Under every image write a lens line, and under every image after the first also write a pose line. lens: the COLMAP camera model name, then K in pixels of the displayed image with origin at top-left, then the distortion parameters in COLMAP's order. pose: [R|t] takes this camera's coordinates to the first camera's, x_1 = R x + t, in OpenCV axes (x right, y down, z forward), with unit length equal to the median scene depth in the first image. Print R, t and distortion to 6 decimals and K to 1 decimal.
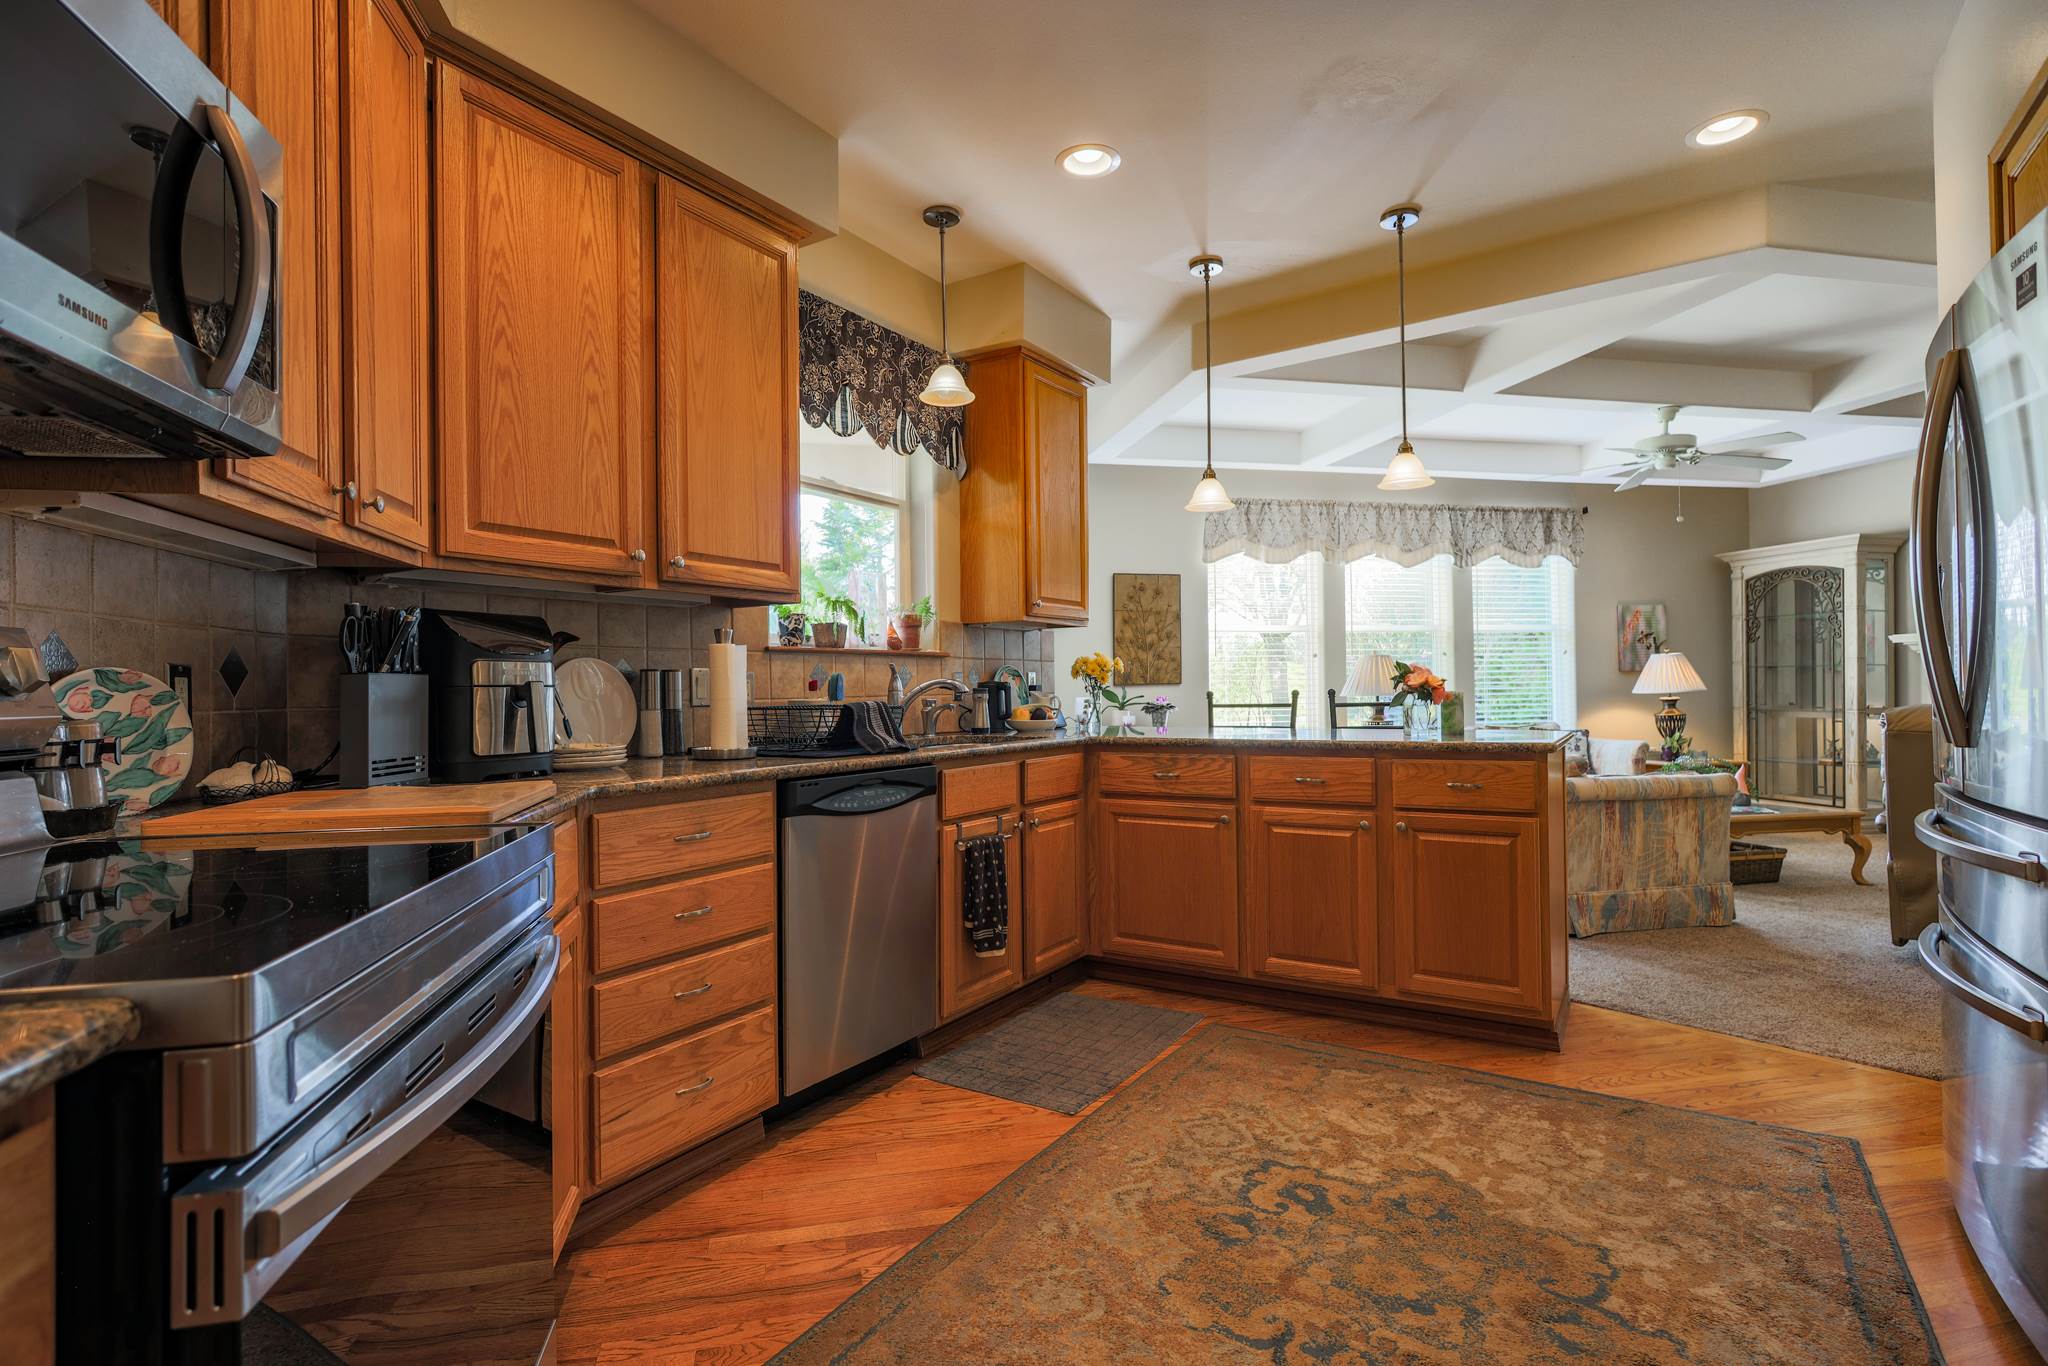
lens RADIAL K [[1024.9, 0, 1024.0], [0, 1024.9, 683.0], [0, 0, 1]] dist [0.000764, 0.000012]
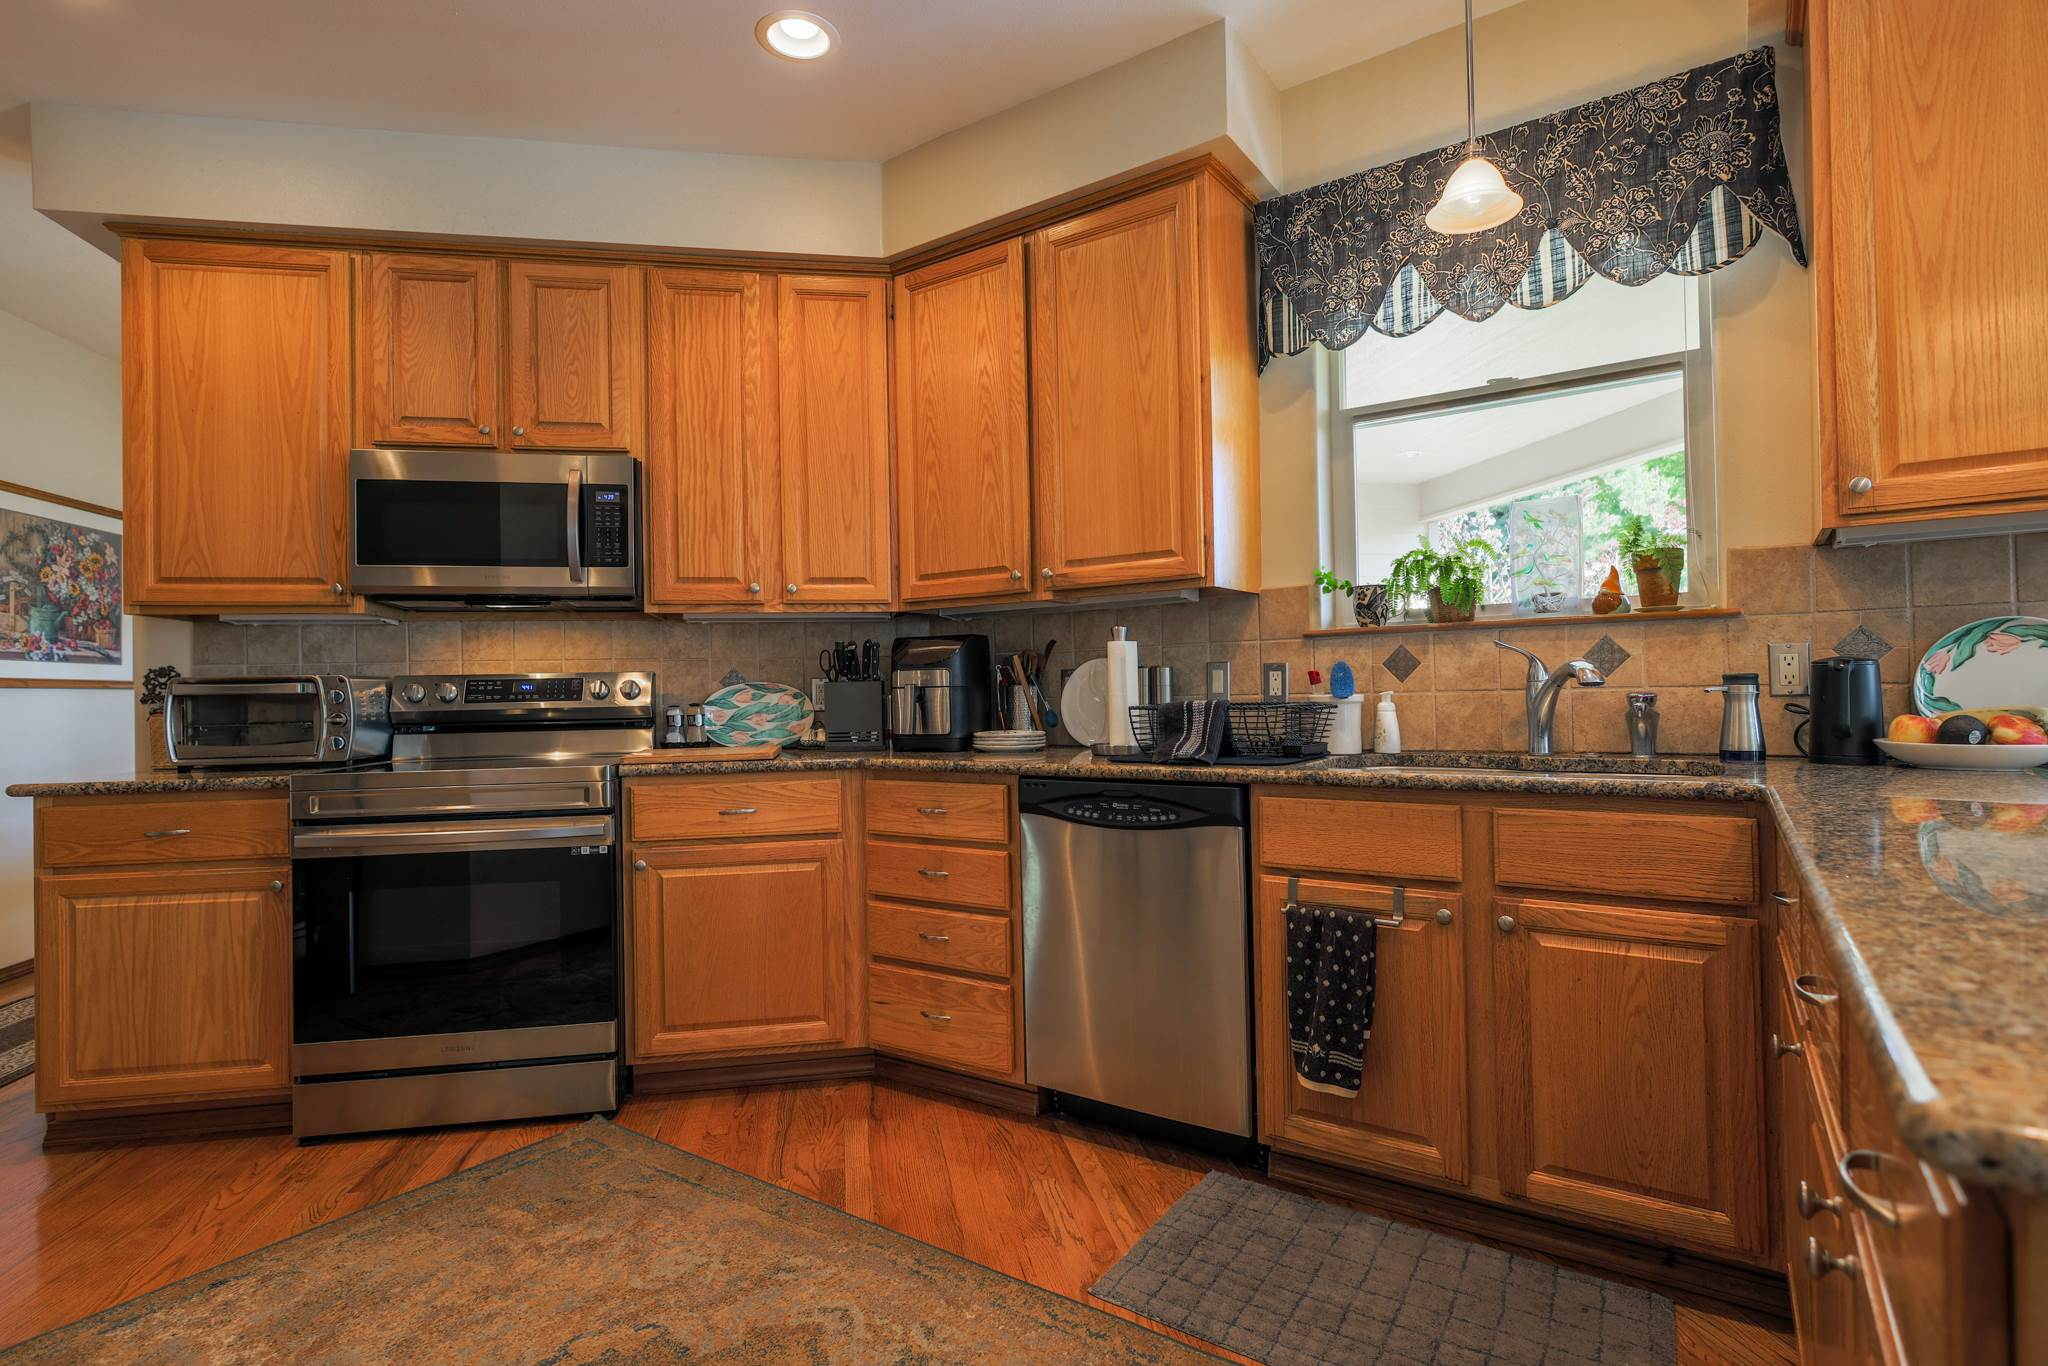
lens RADIAL K [[1024.9, 0, 1024.0], [0, 1024.9, 683.0], [0, 0, 1]] dist [0.000764, 0.000012]
pose [[-0.063233, 0.004240, -0.997990, 0.771281], [0.026656, 0.999641, 0.002558, -0.002323], [0.997643, -0.026441, -0.063323, 1.033823]]
